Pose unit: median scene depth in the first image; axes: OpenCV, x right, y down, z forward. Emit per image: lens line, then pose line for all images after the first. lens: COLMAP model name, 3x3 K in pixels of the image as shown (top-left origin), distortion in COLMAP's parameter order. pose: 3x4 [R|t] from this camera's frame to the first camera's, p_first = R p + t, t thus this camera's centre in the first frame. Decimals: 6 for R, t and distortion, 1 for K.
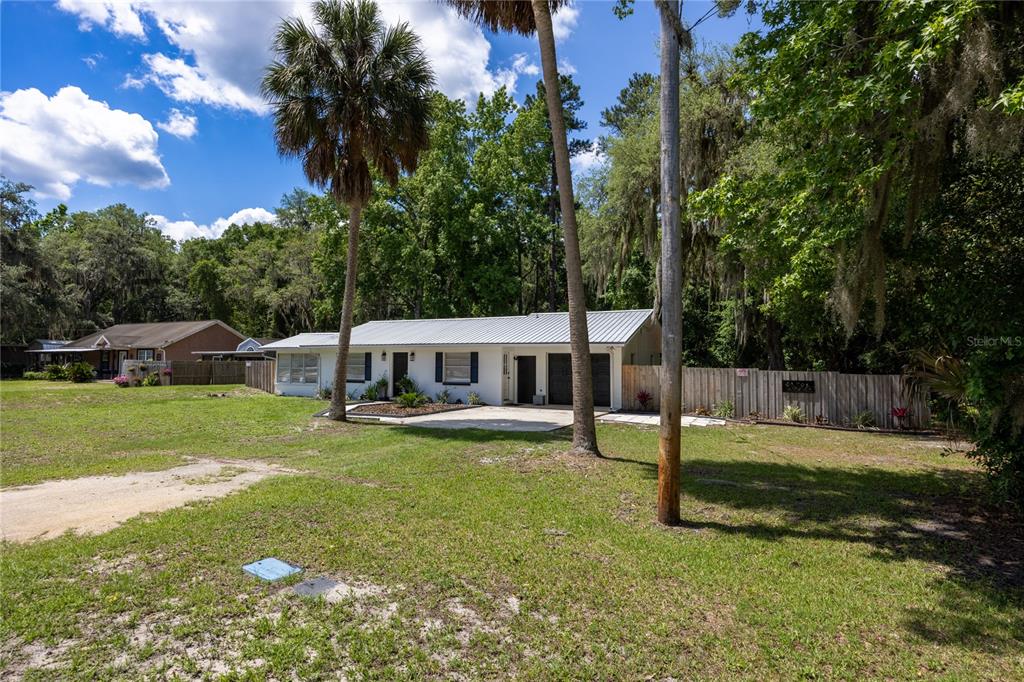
lens RADIAL K [[537.1, 0, 508.9], [0, 537.1, 341.9], [0, 0, 1]] dist [-0.012452, -0.003384]
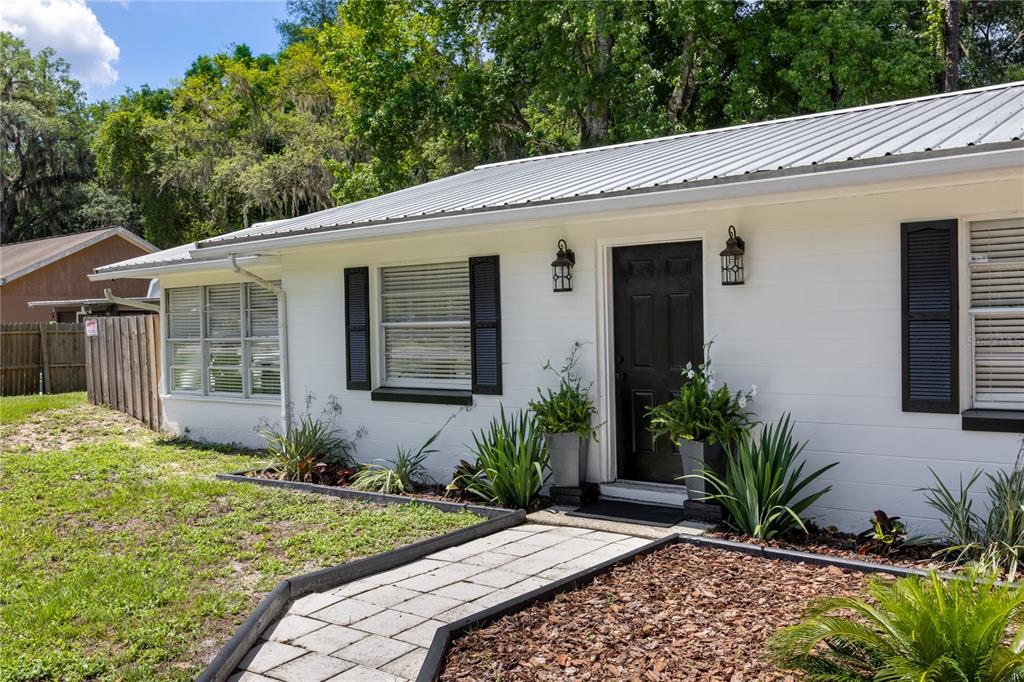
lens RADIAL K [[877.6, 0, 516.0], [0, 877.6, 340.9], [0, 0, 1]] dist [0.005027, 0.011317]
pose [[0.980036, -0.018027, -0.198000, -0.185176], [0.029490, 0.998046, 0.055094, 0.033878], [0.196620, -0.059833, 0.978652, 0.674996]]
